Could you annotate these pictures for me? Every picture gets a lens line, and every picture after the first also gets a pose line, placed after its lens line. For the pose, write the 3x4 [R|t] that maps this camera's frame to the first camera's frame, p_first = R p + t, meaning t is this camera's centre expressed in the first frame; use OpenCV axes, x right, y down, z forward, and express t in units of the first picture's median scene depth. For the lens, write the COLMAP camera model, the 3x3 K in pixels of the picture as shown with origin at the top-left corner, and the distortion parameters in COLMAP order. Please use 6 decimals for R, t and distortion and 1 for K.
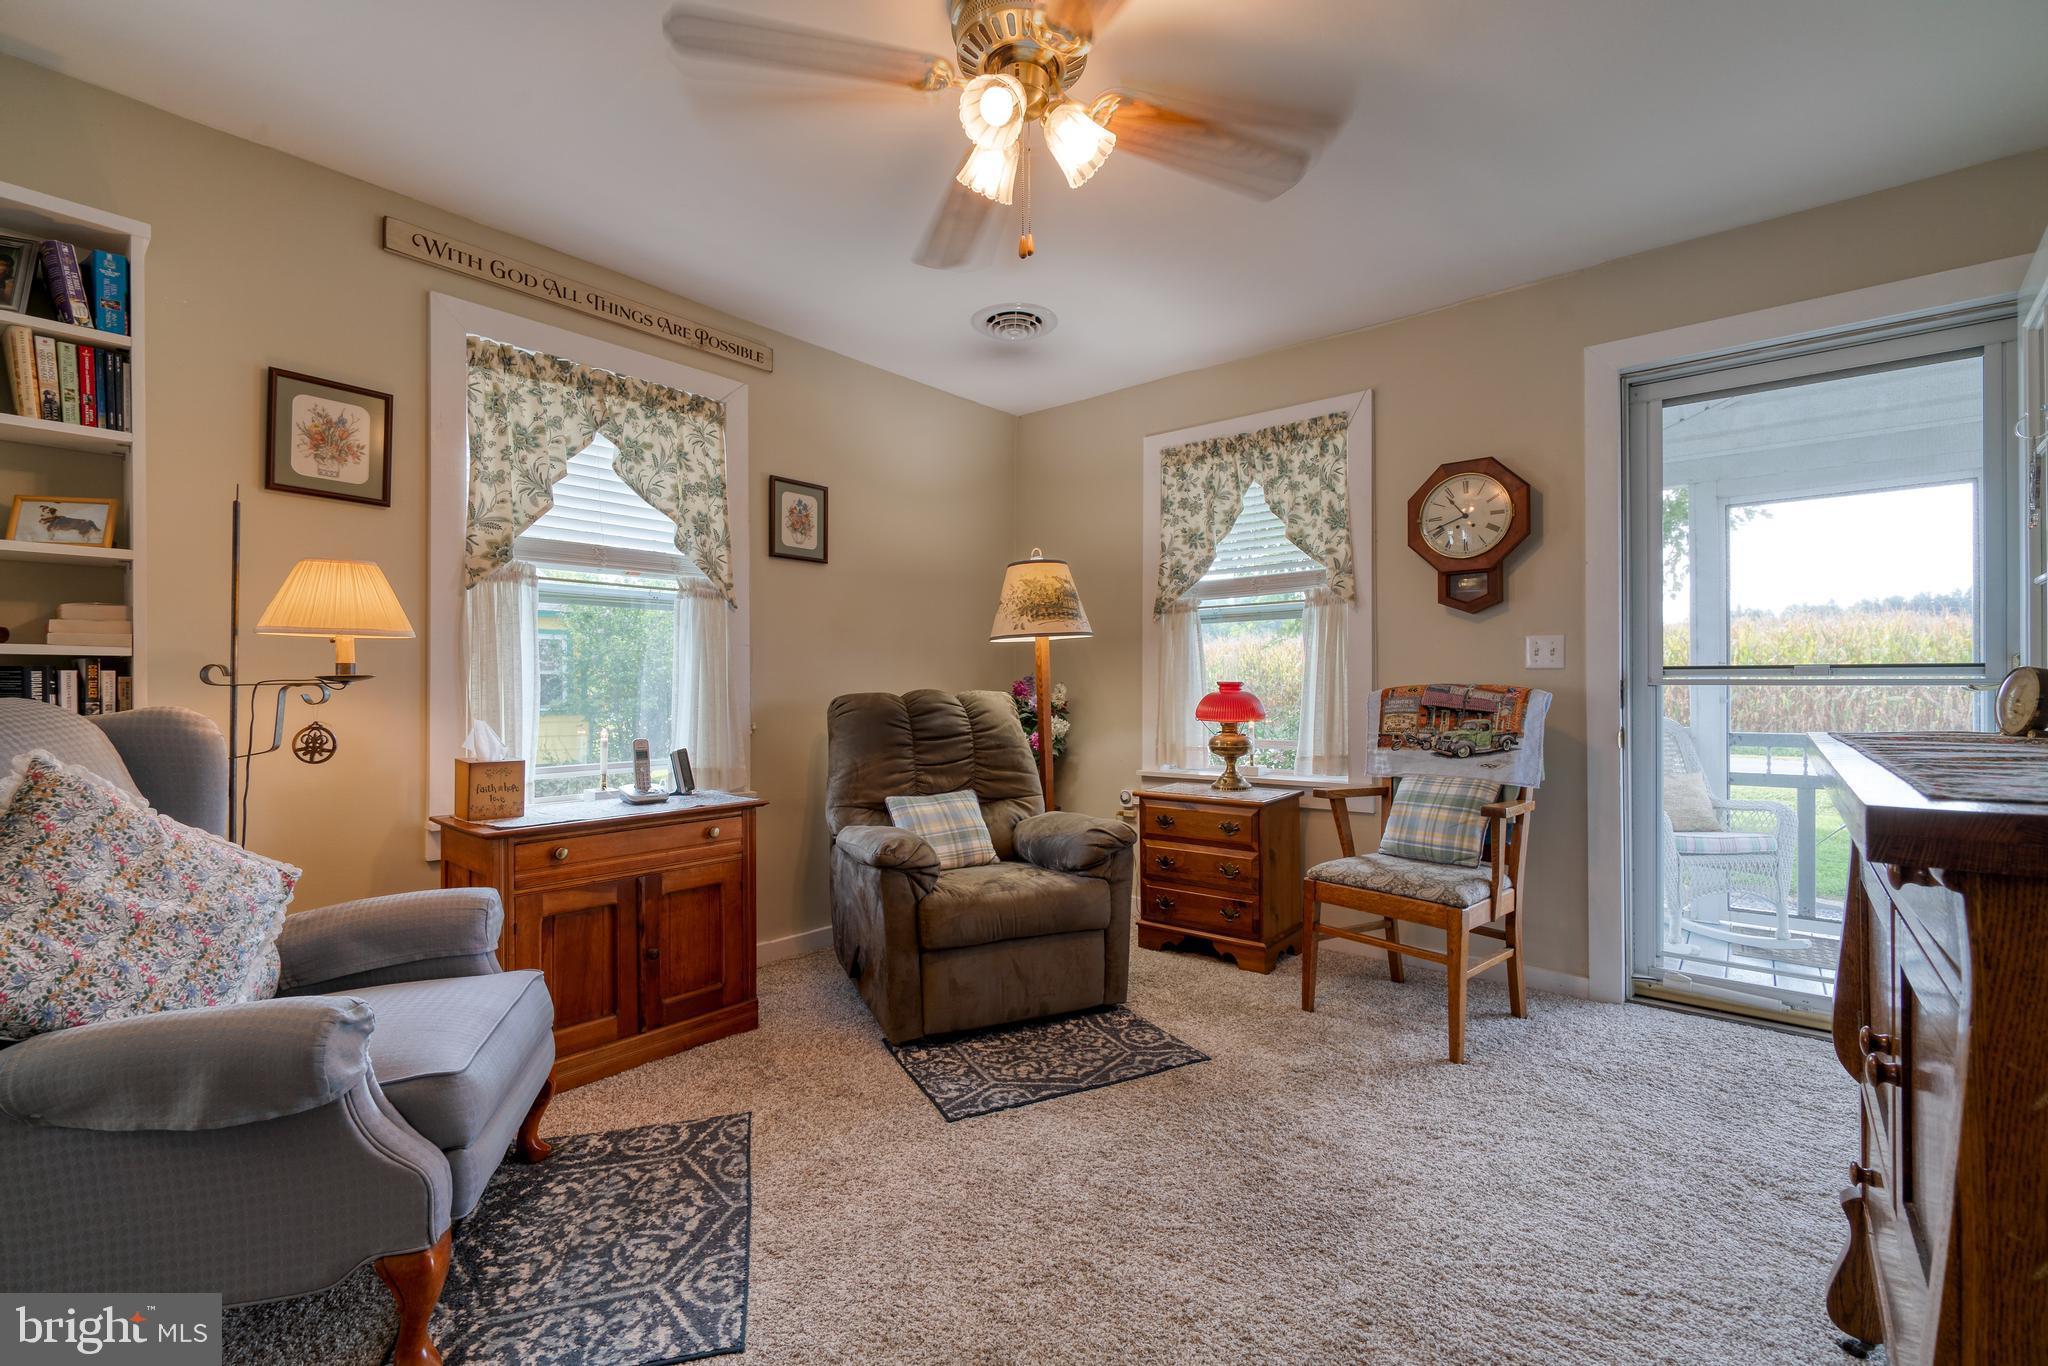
lens RADIAL K [[882.5, 0, 1024.0], [0, 882.5, 683.0], [0, 0, 1]] dist [-0.001219, 0.000232]
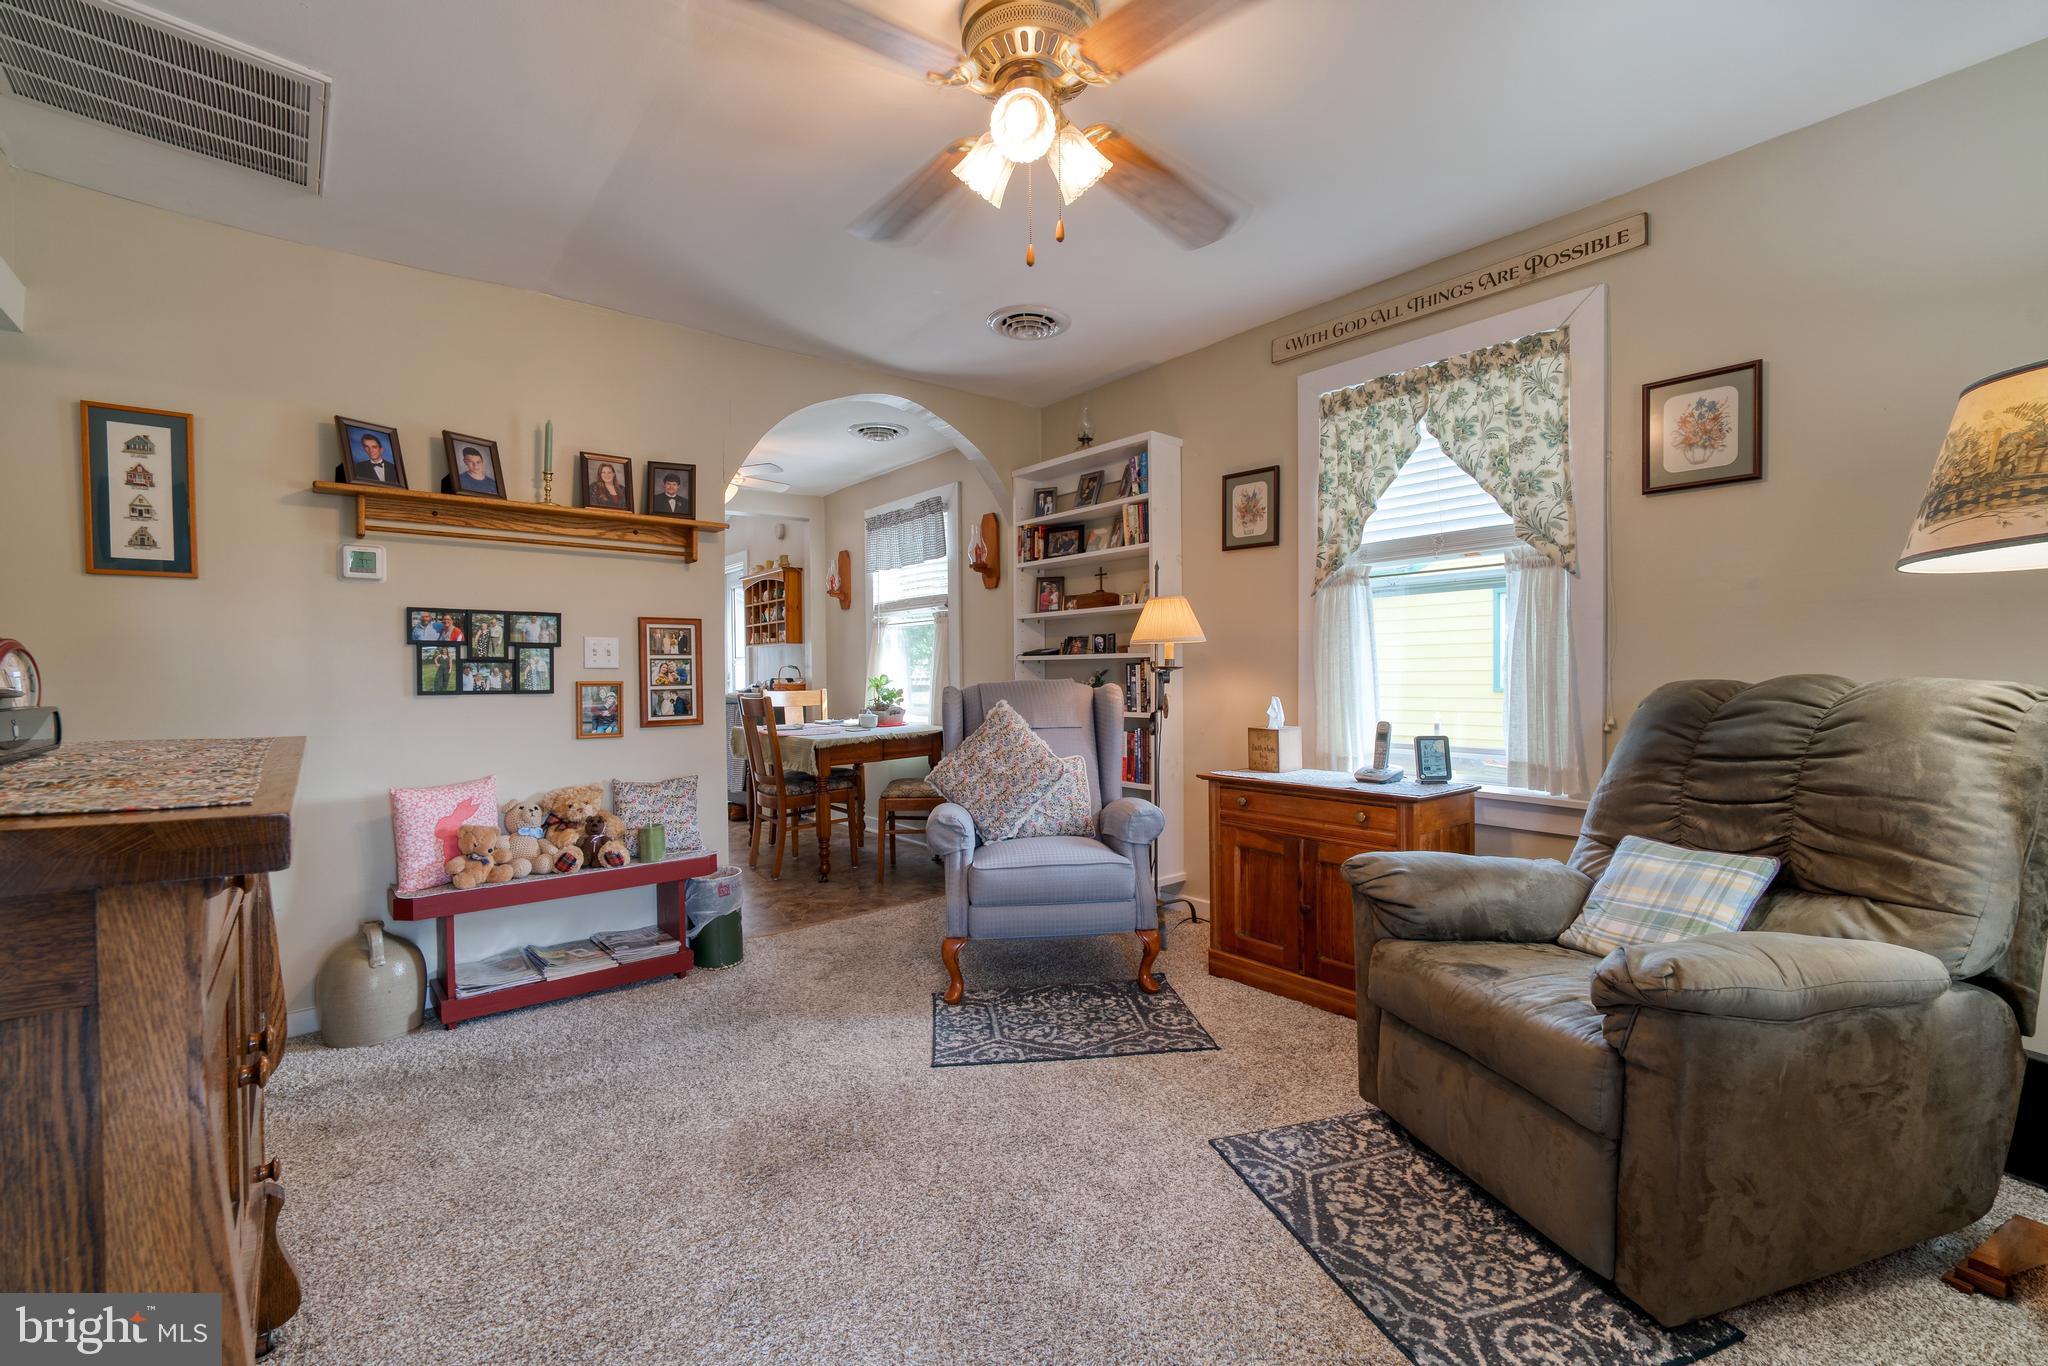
lens RADIAL K [[882.5, 0, 1024.0], [0, 882.5, 683.0], [0, 0, 1]] dist [-0.001219, 0.000232]
pose [[-0.190012, 0.017662, -0.981623, 0.600107], [0.015871, 0.999763, 0.014917, -0.004520], [0.981653, -0.012745, -0.190247, 0.689481]]
